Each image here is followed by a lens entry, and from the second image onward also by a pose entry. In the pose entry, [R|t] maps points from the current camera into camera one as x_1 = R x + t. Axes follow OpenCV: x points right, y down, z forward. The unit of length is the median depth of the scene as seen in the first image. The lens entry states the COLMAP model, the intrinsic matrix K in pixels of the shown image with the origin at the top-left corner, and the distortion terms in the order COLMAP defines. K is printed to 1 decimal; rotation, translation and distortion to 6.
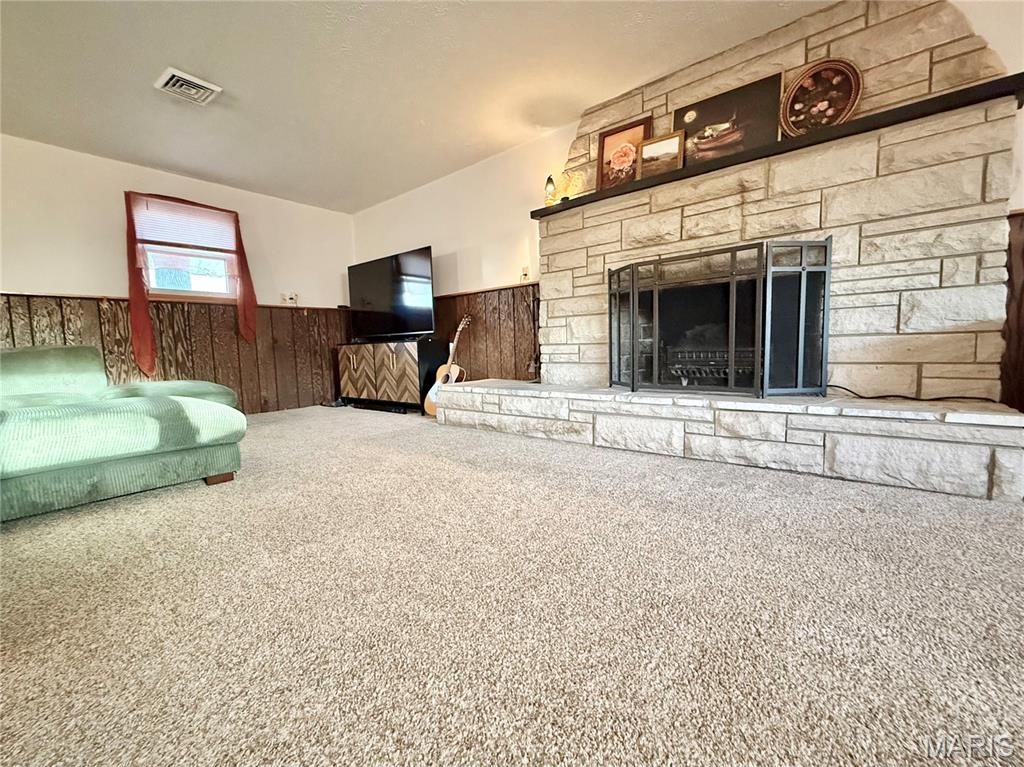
lens RADIAL K [[437.4, 0, 512.1], [0, 437.4, 380.1], [0, 0, 1]] dist [0.003218, 0.000065]
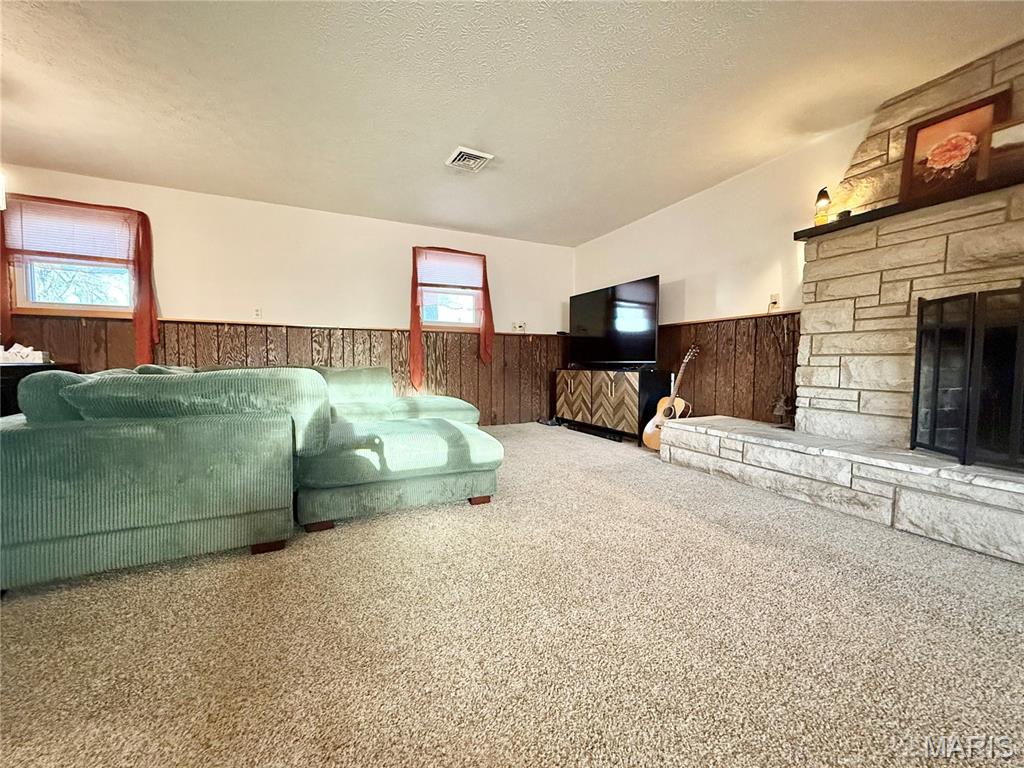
lens RADIAL K [[415.1, 0, 513.3], [0, 415.1, 382.0], [0, 0, 1]] dist [0.003168, -0.000673]
pose [[0.907733, 0.052121, -0.416298, -0.109867], [-0.062750, 0.997959, -0.011879, -0.048081], [0.414829, 0.036906, 0.909151, 0.035293]]
